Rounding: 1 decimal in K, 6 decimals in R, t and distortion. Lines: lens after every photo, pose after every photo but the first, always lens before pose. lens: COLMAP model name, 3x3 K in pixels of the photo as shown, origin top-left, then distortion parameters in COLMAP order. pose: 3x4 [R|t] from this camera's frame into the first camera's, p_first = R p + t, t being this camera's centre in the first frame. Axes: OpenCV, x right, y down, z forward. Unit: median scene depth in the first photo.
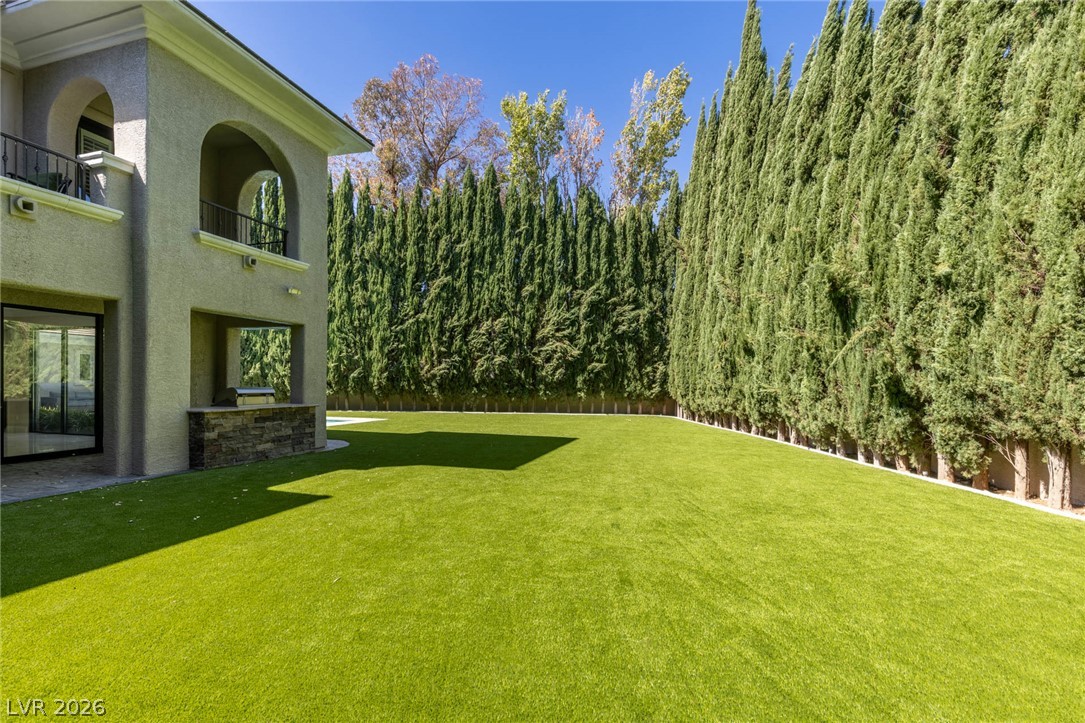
lens RADIAL K [[499.3, 0, 536.7], [0, 499.3, 391.4], [0, 0, 1]] dist [0.015267, -0.000256]
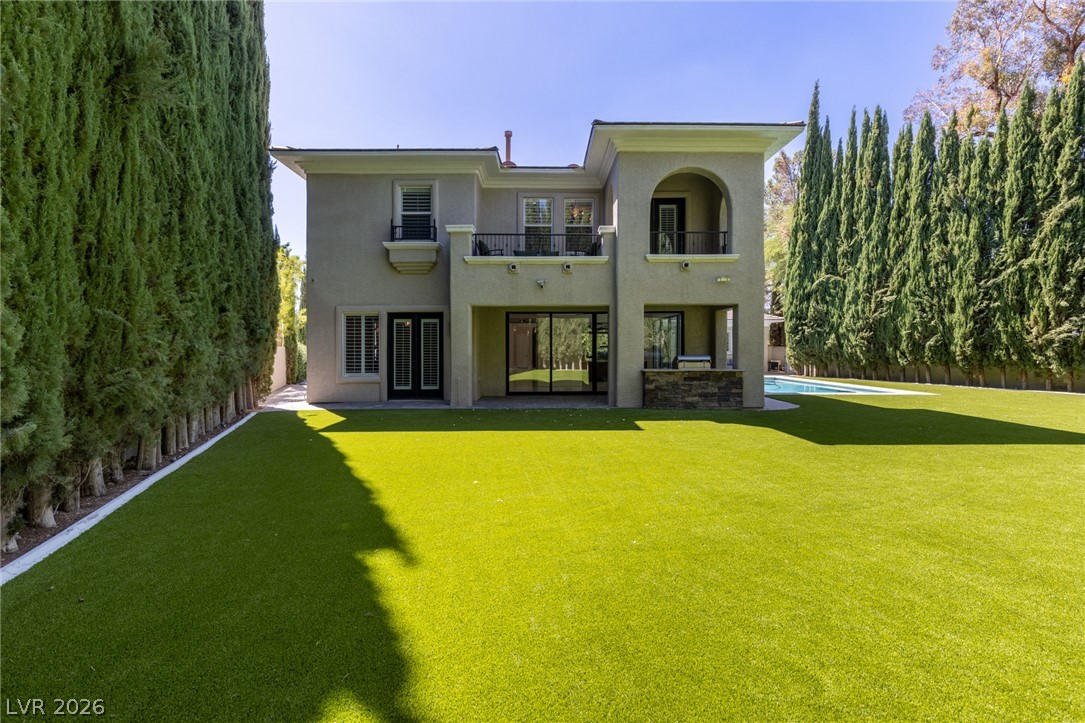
lens RADIAL K [[499.3, 0, 542.6], [0, 499.3, 355.2], [0, 0, 1]] dist [0.015267, -0.000256]
pose [[0.302272, 0.000732, -0.953221, 0.269606], [-0.013625, 0.999901, -0.003553, 0.000781], [0.953124, 0.014062, 0.302252, 0.087933]]
